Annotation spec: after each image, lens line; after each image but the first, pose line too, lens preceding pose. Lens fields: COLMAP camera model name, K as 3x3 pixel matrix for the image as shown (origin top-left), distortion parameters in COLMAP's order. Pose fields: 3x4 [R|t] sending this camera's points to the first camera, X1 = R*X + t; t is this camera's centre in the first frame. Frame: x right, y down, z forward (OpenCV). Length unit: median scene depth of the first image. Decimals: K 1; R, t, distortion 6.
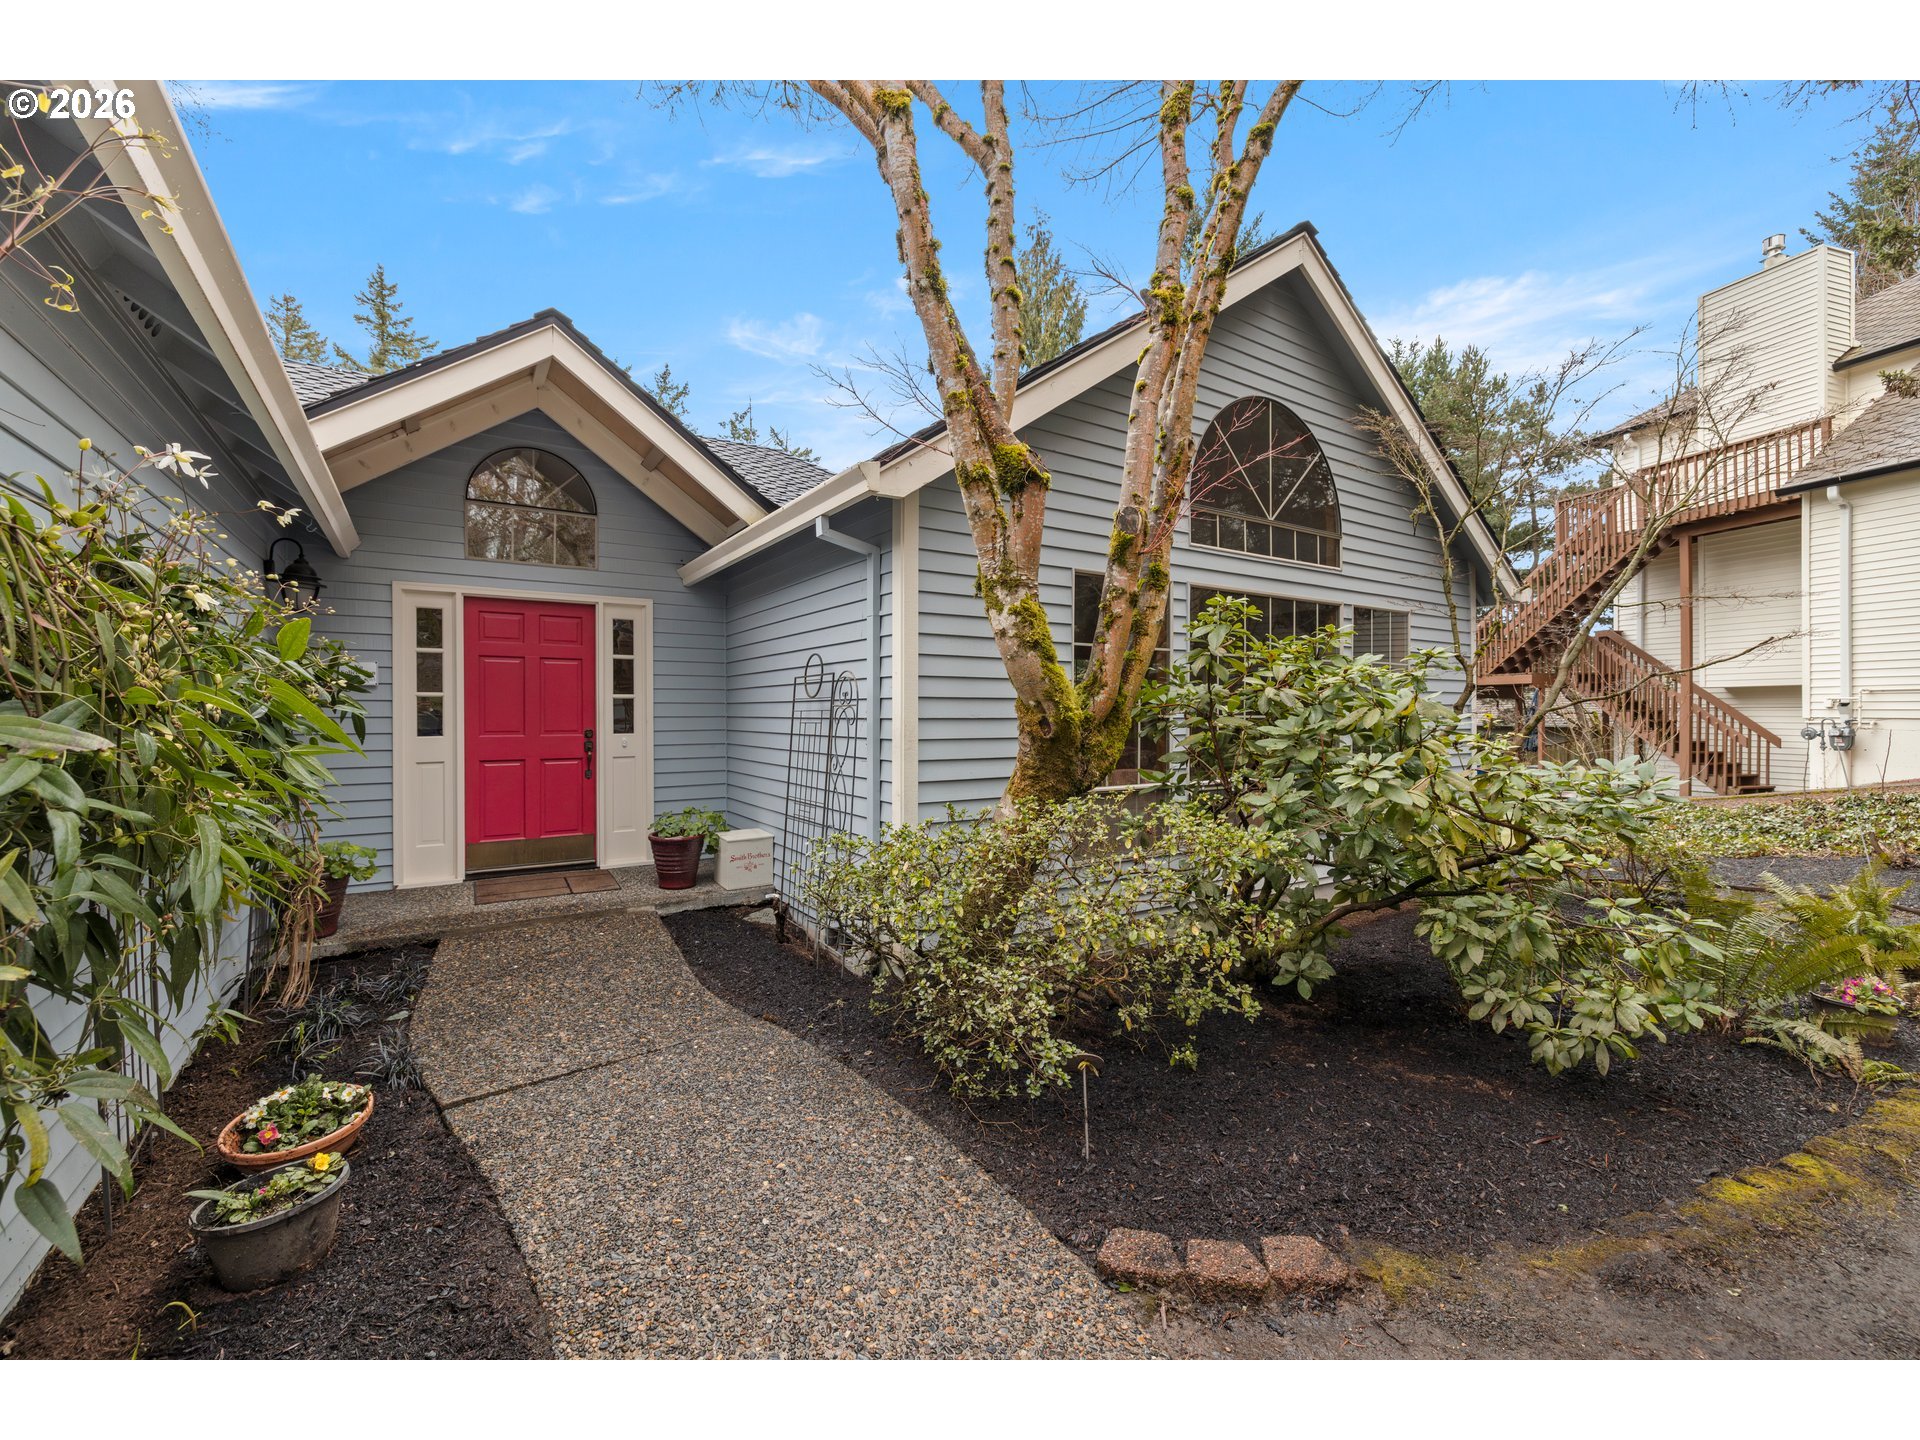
lens RADIAL K [[811.3, 0, 960.4], [0, 811.3, 712.6], [0, 0, 1]] dist [-0.000211, 0.000139]
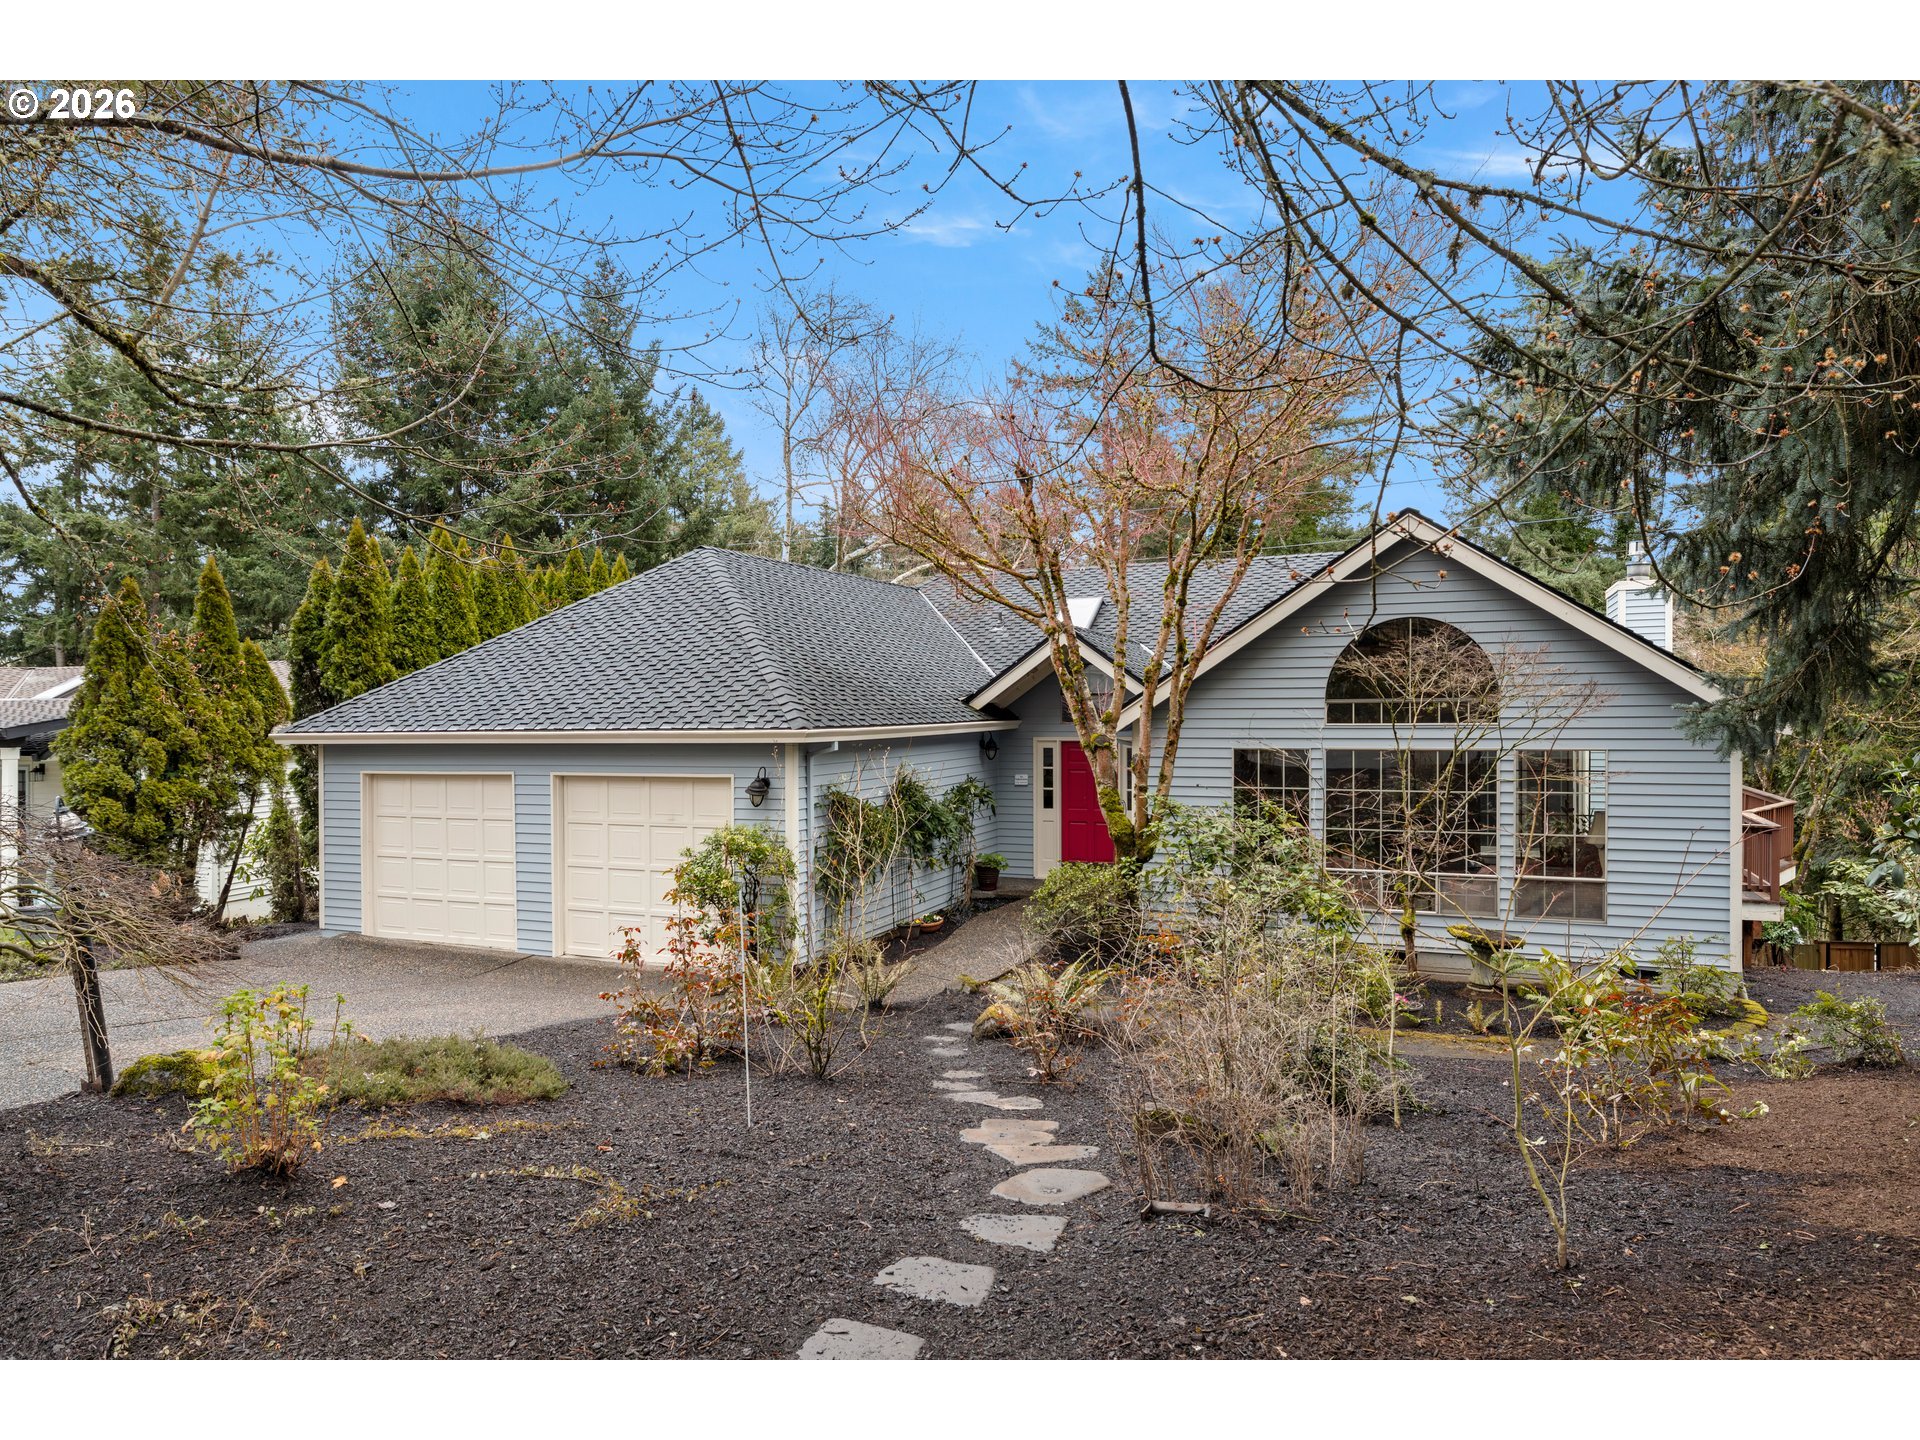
lens RADIAL K [[1339.6, 0, 960.0], [0, 1339.6, 720.0], [0, 0, 1]] dist [0.066408, -0.105090]
pose [[0.547823, 0.015636, -0.836448, 2.059390], [0.018550, 0.999352, 0.030830, -0.298986], [0.836388, -0.032406, 0.547179, -1.068904]]
